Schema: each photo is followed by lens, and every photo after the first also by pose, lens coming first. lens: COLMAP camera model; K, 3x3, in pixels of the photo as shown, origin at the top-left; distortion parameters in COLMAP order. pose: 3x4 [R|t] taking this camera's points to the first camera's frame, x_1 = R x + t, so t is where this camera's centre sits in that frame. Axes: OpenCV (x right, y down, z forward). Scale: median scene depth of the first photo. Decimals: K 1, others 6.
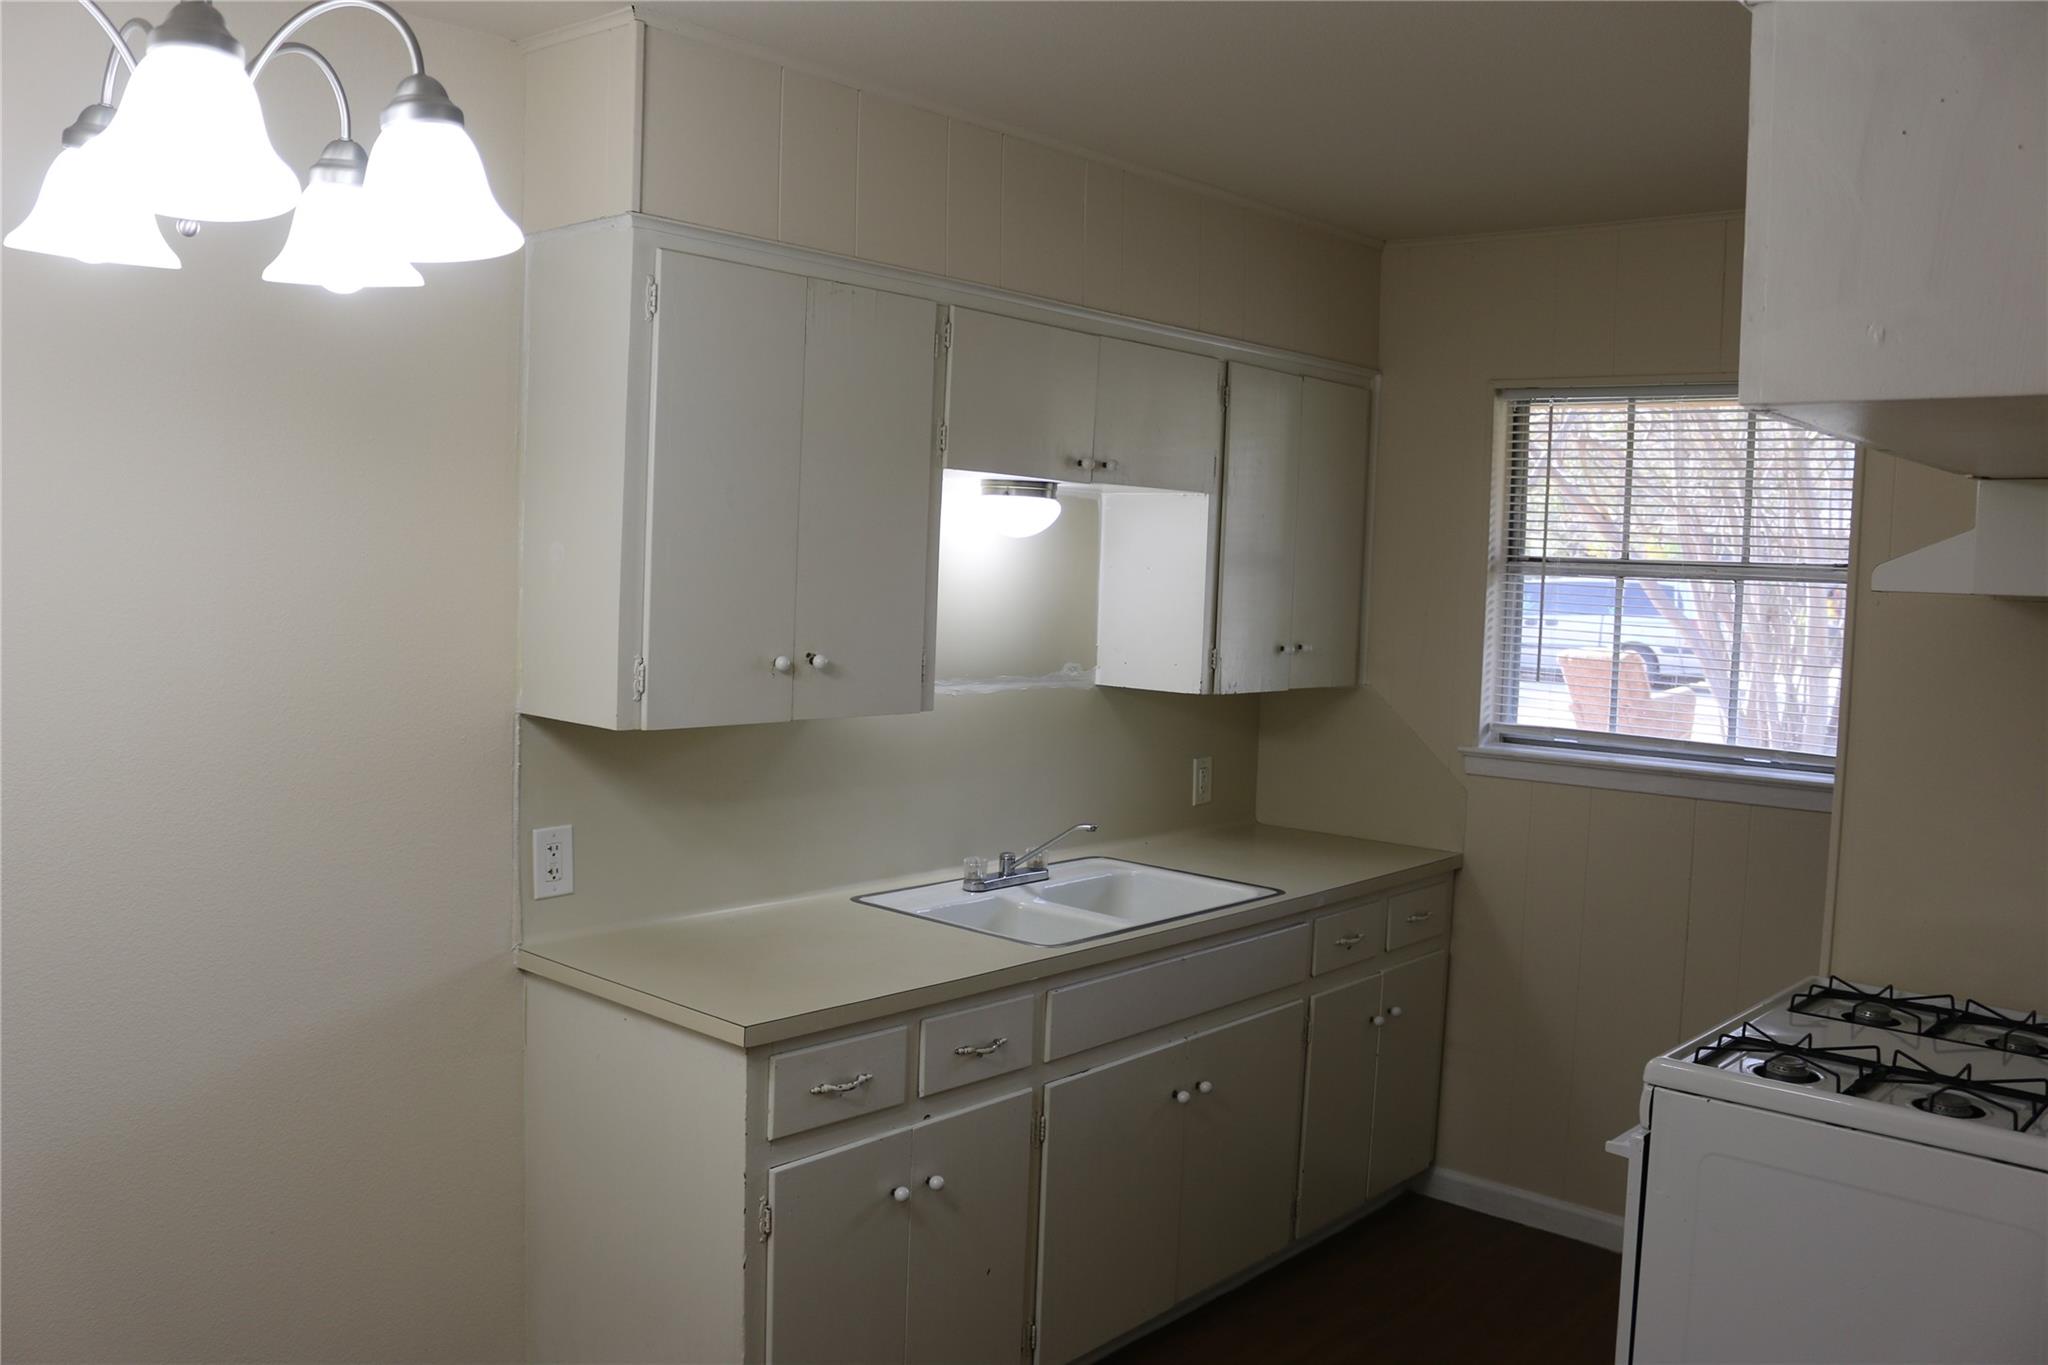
lens RADIAL K [[1677.8, 0, 1004.6], [0, 1677.8, 682.6], [0, 0, 1]] dist [-0.173563, 0.169875]
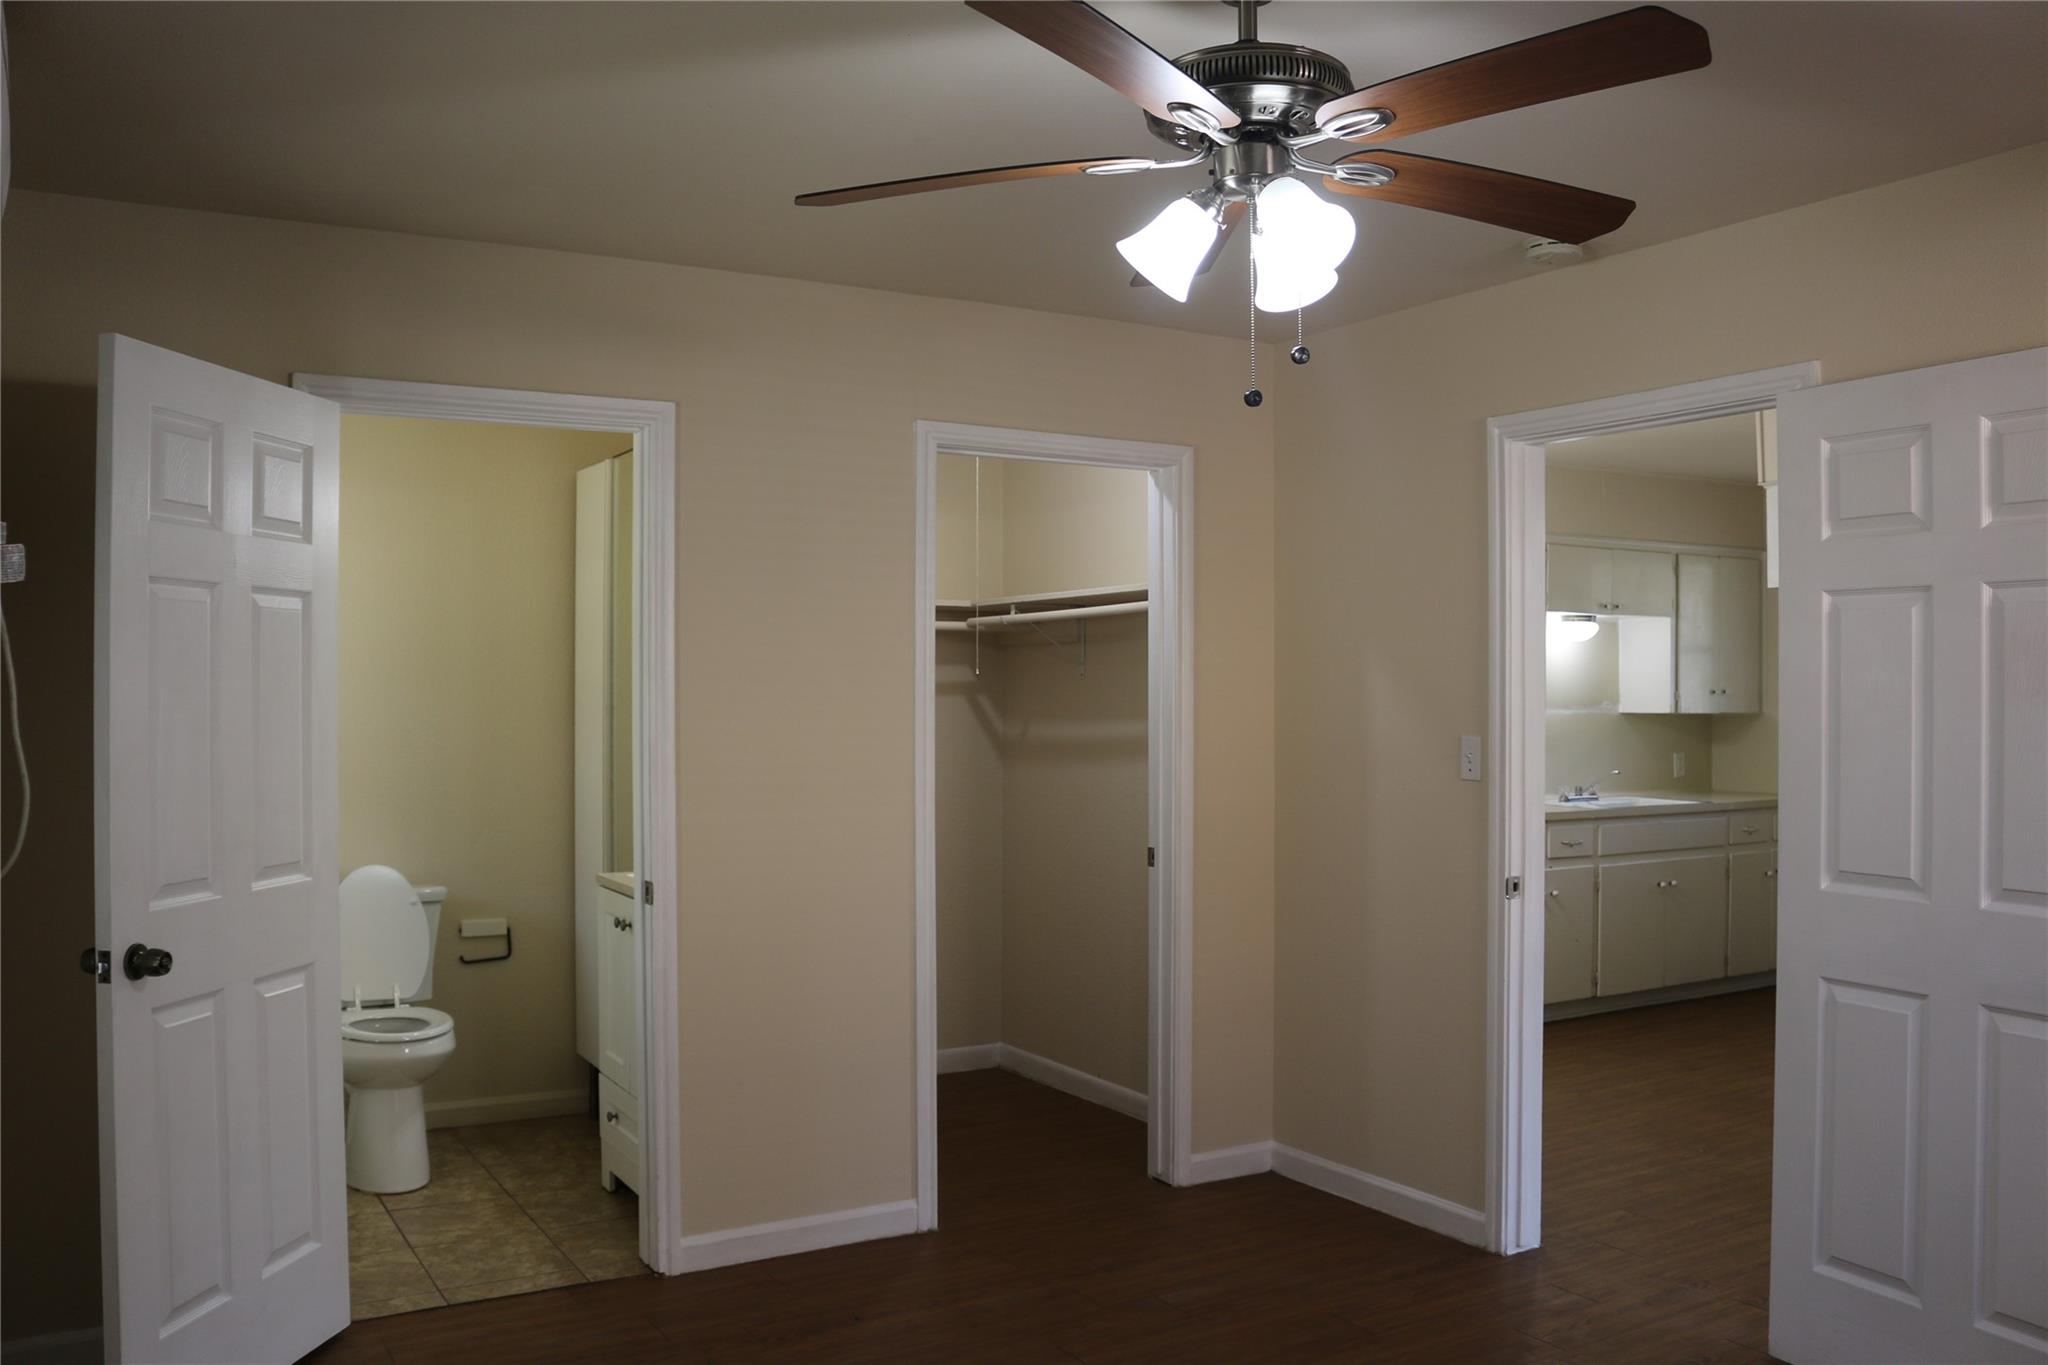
lens RADIAL K [[1677.8, 0, 1004.6], [0, 1677.8, 682.6], [0, 0, 1]] dist [-0.173563, 0.169875]
pose [[0.948759, -0.033257, -0.314245, -0.027934], [0.006622, 0.996321, -0.085449, 0.137397], [0.315931, 0.078990, 0.945488, -1.188561]]
